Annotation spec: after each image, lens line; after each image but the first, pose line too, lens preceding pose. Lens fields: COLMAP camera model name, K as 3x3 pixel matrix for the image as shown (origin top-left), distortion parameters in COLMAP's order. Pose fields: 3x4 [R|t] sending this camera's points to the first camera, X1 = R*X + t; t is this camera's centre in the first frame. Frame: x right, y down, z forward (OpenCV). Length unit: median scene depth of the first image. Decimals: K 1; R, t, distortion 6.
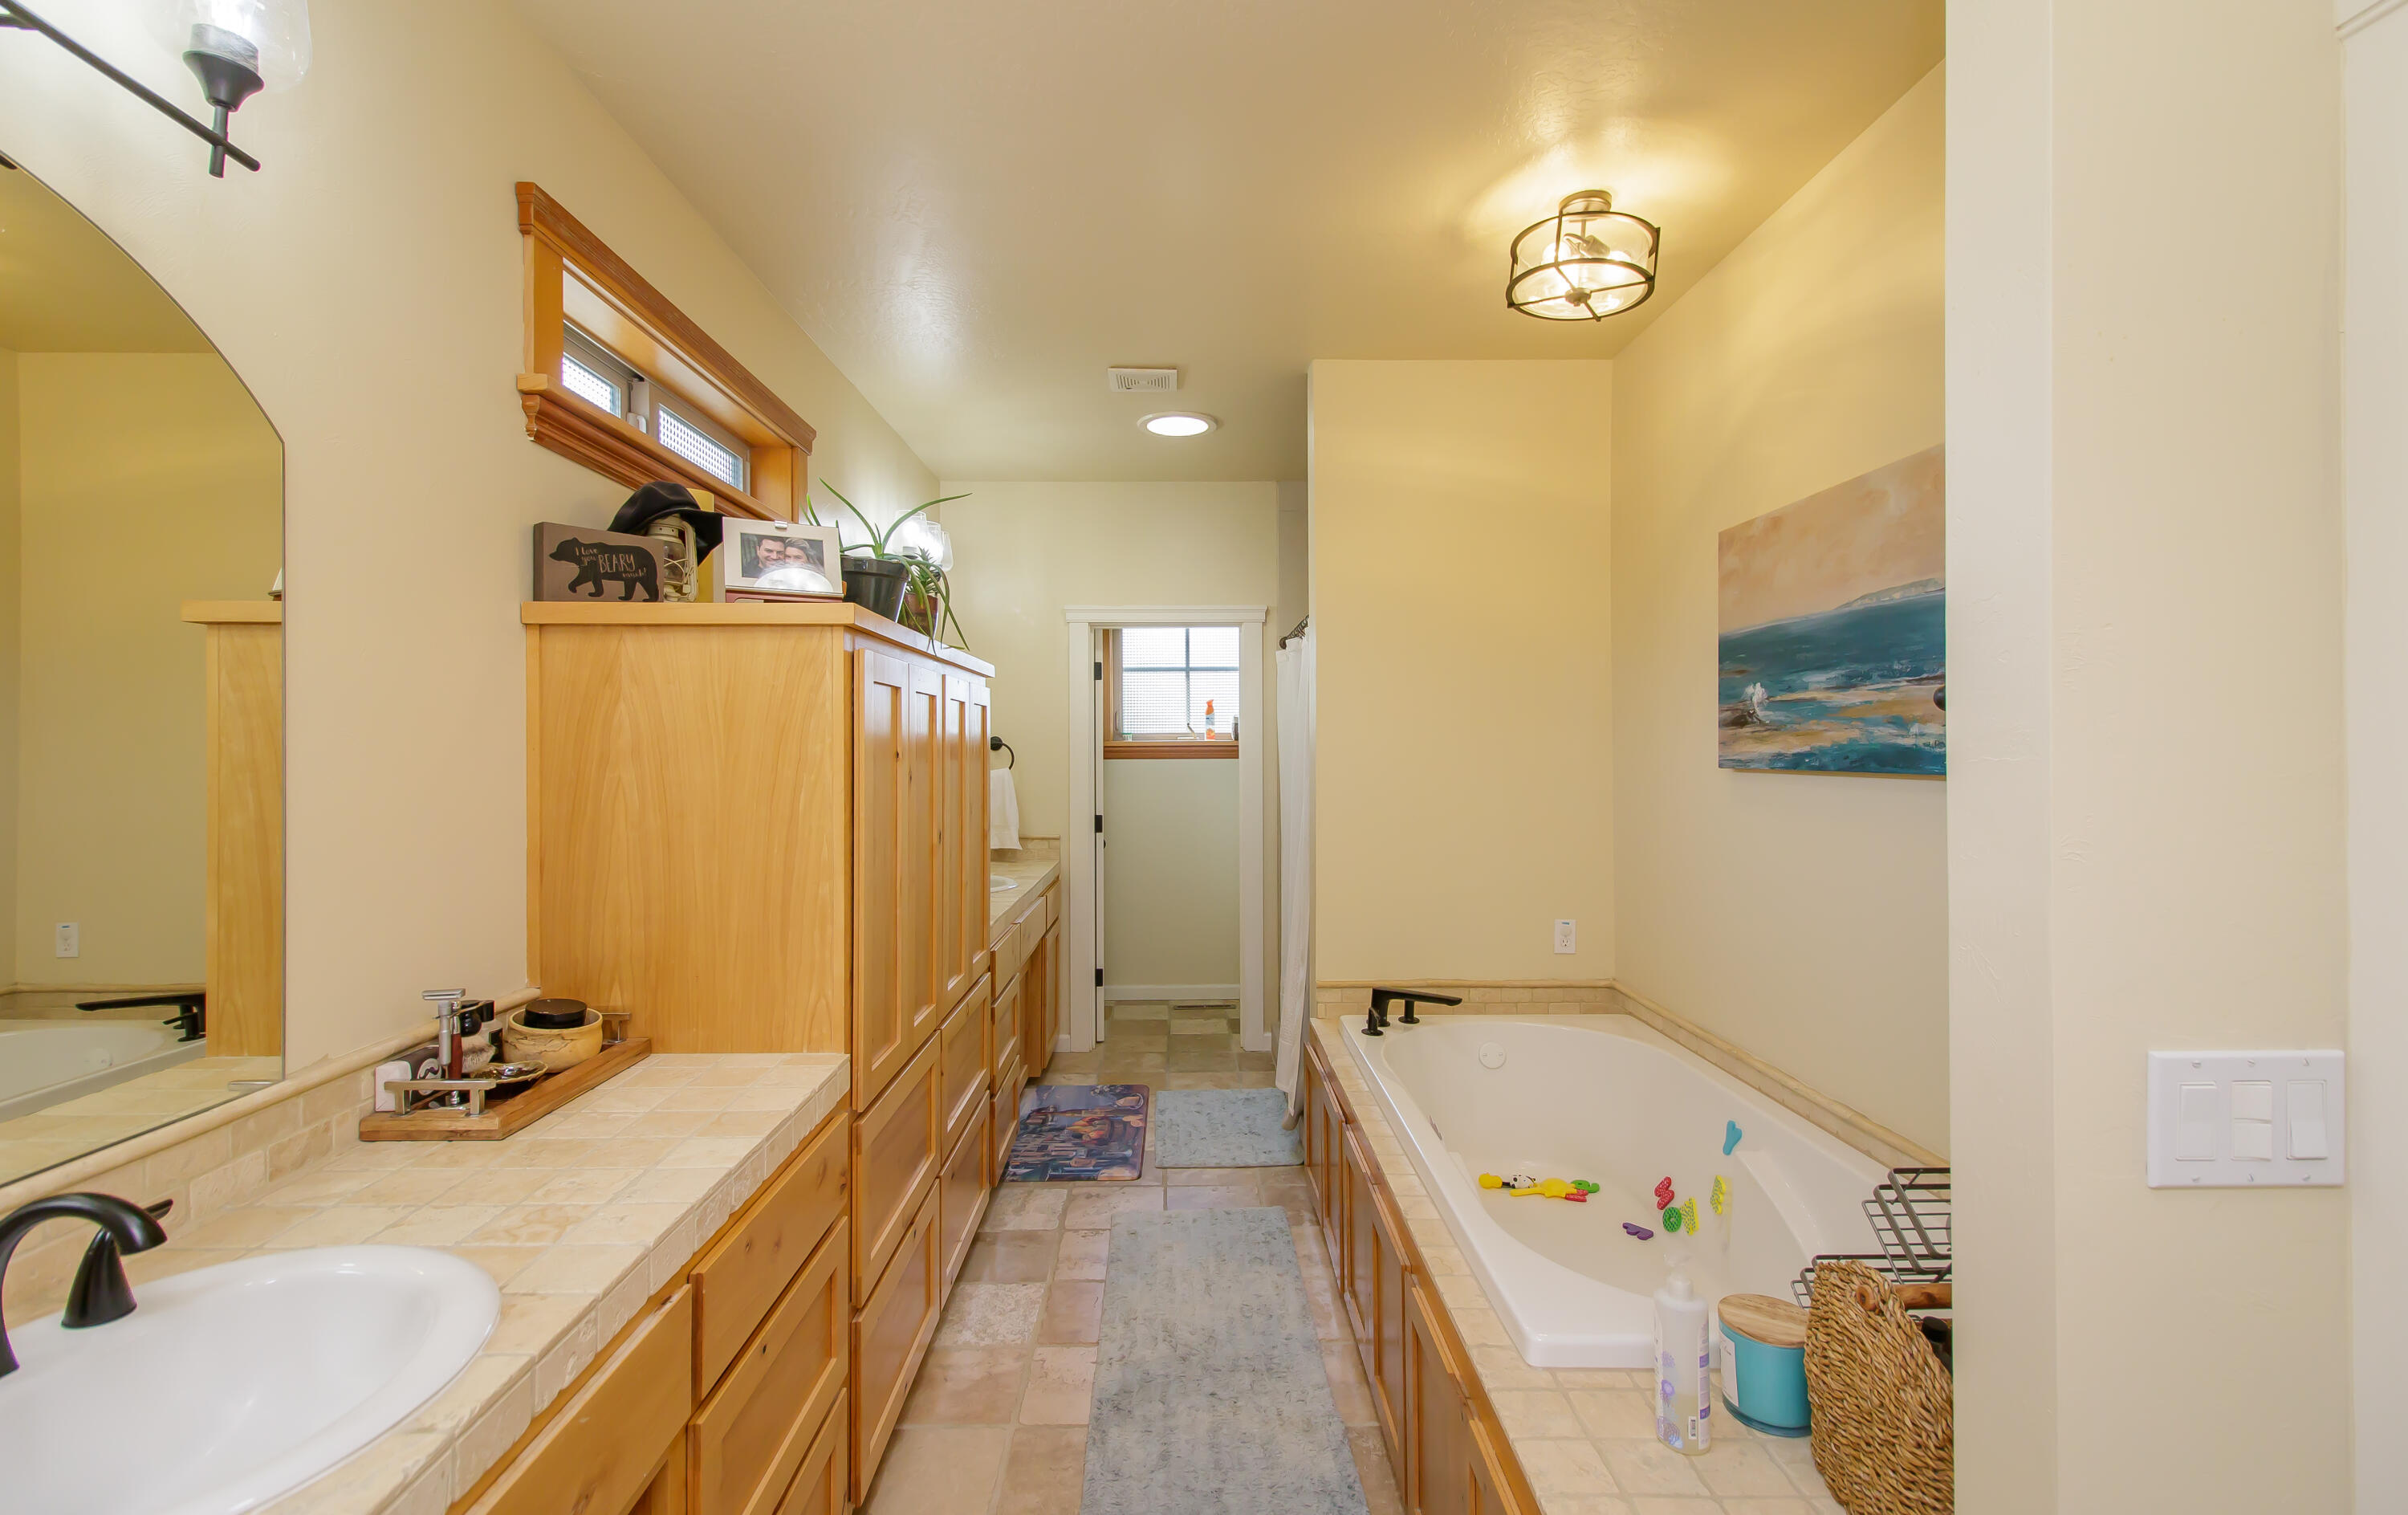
lens RADIAL K [[1132.7, 0, 1199.0], [0, 1132.7, 745.3], [0, 0, 1]] dist [0.034742, -0.000633]
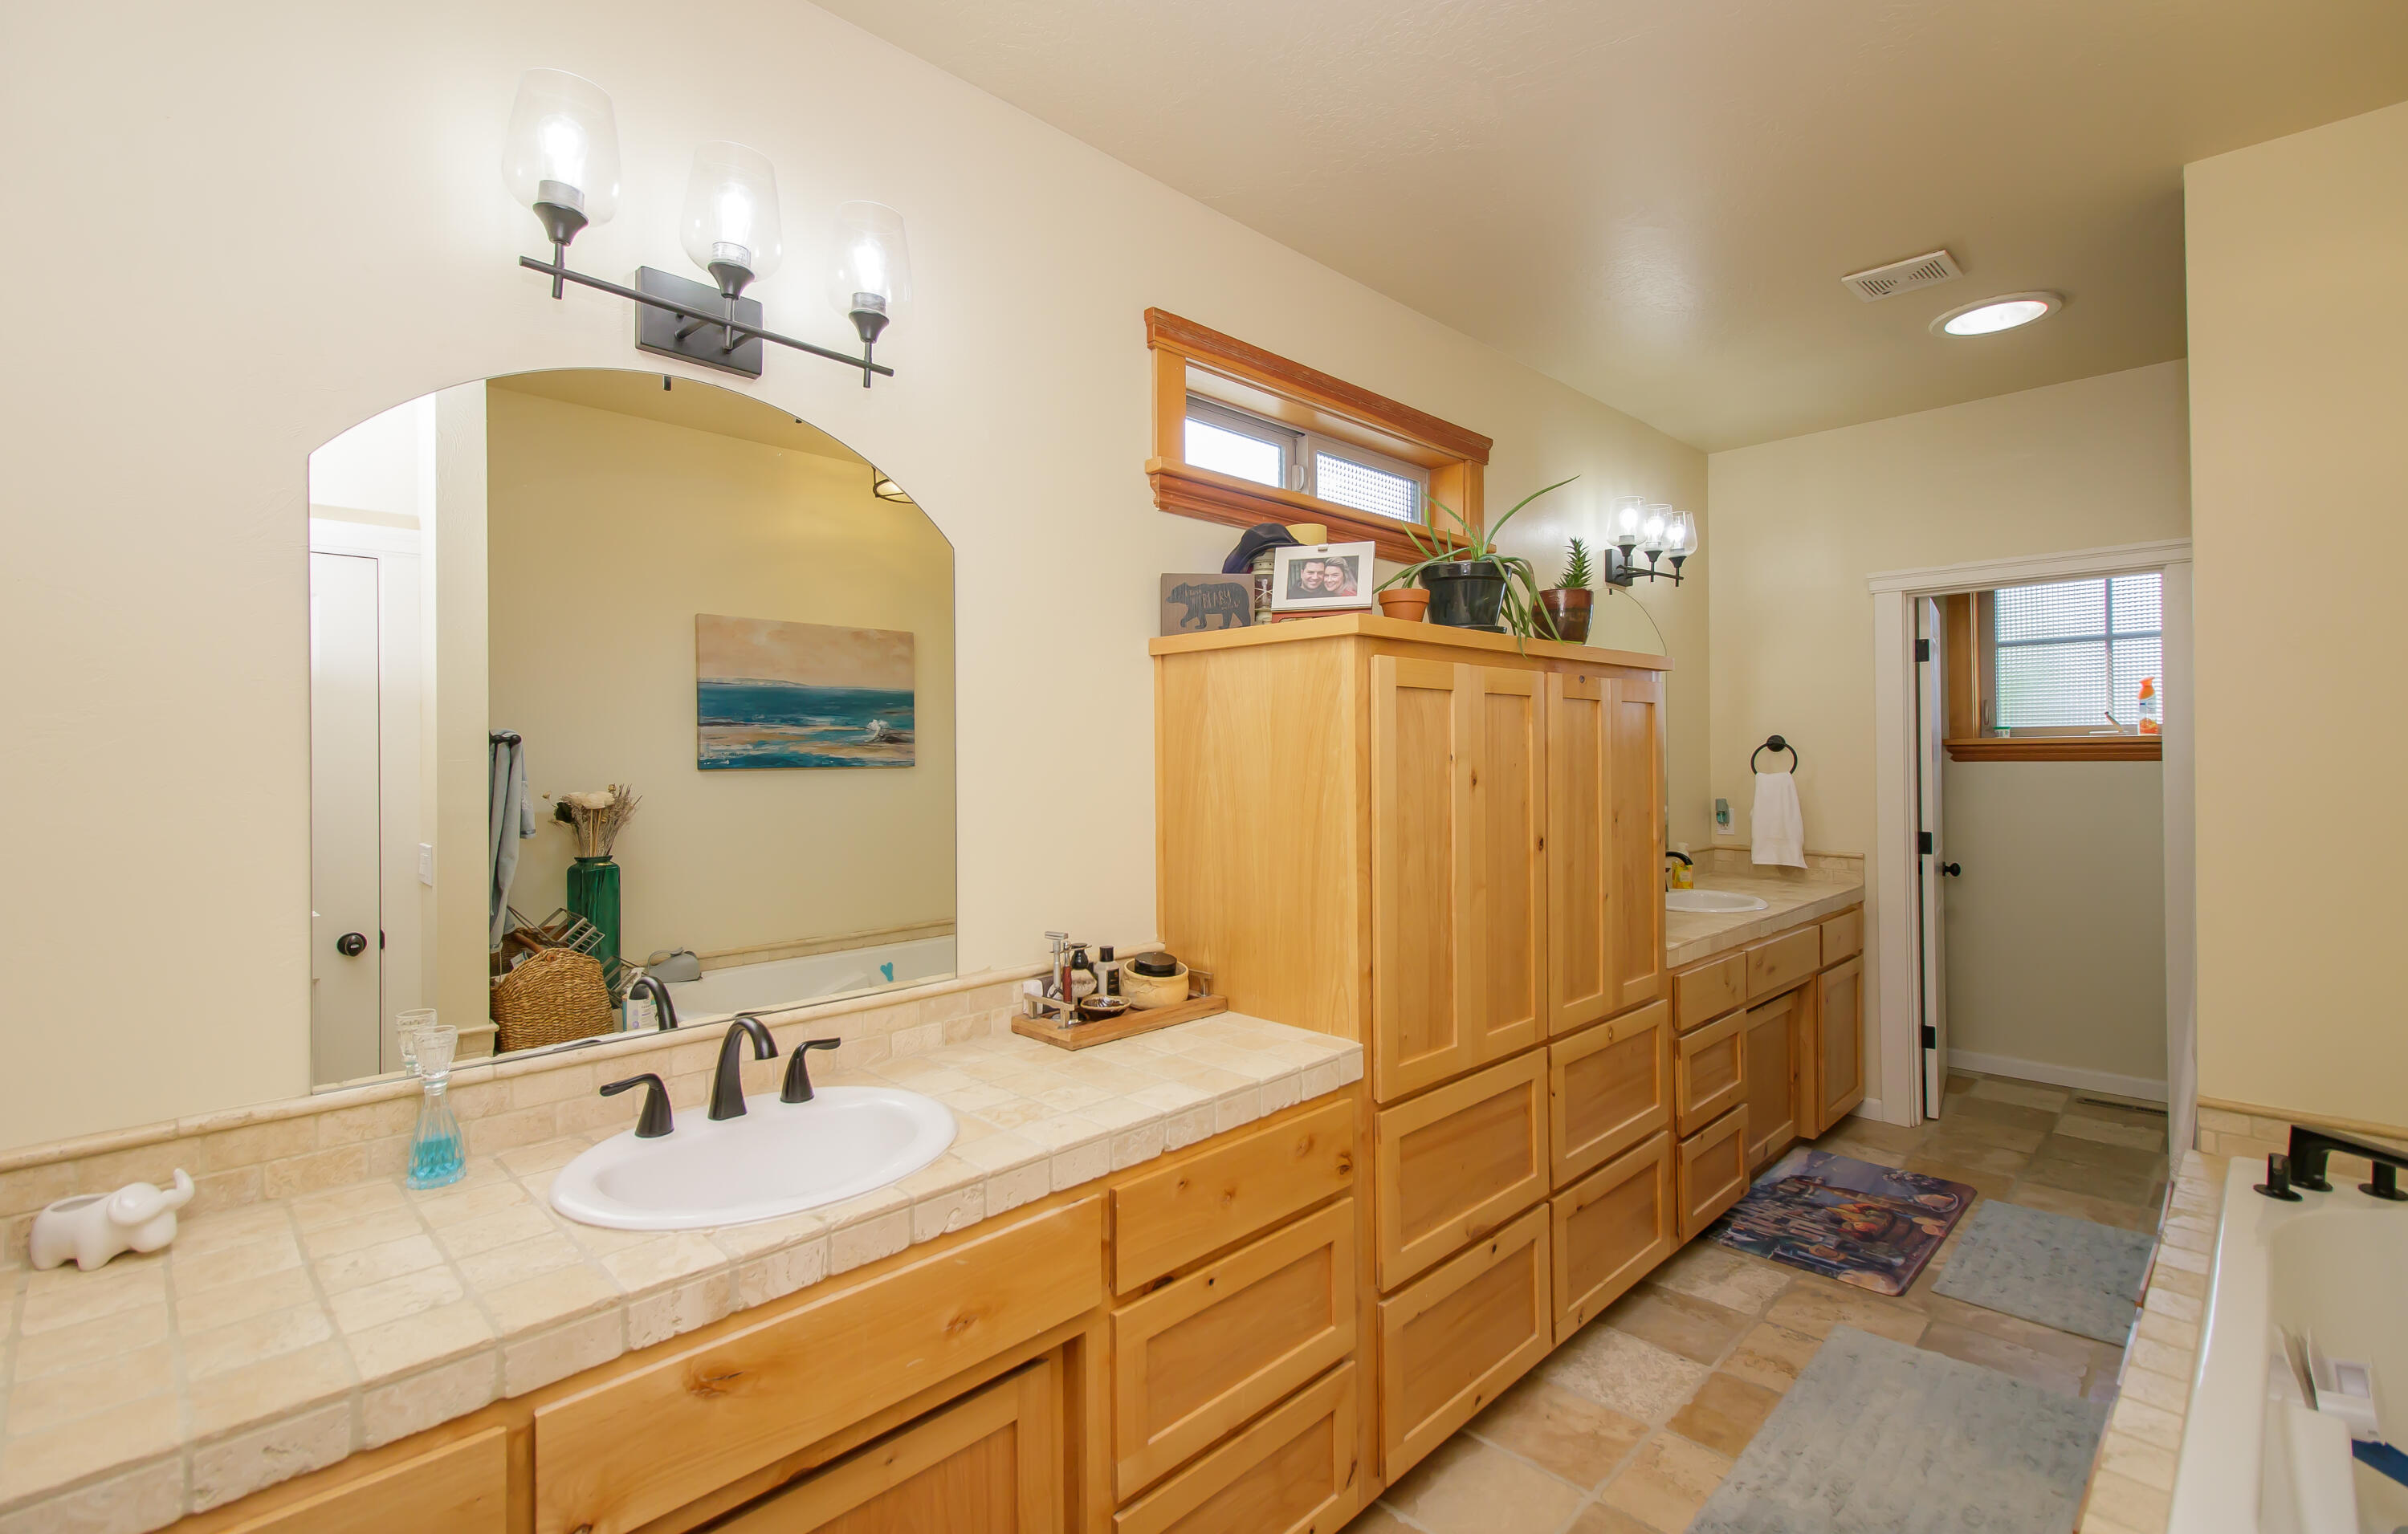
lens RADIAL K [[1133.8, 0, 1205.3], [0, 1133.8, 748.6], [0, 0, 1]] dist [0.050722, -0.013396]
pose [[0.678618, -0.007807, -0.734450, 0.253002], [0.009316, 0.999955, -0.002021, 0.000491], [0.734432, -0.005470, 0.678660, 0.128136]]
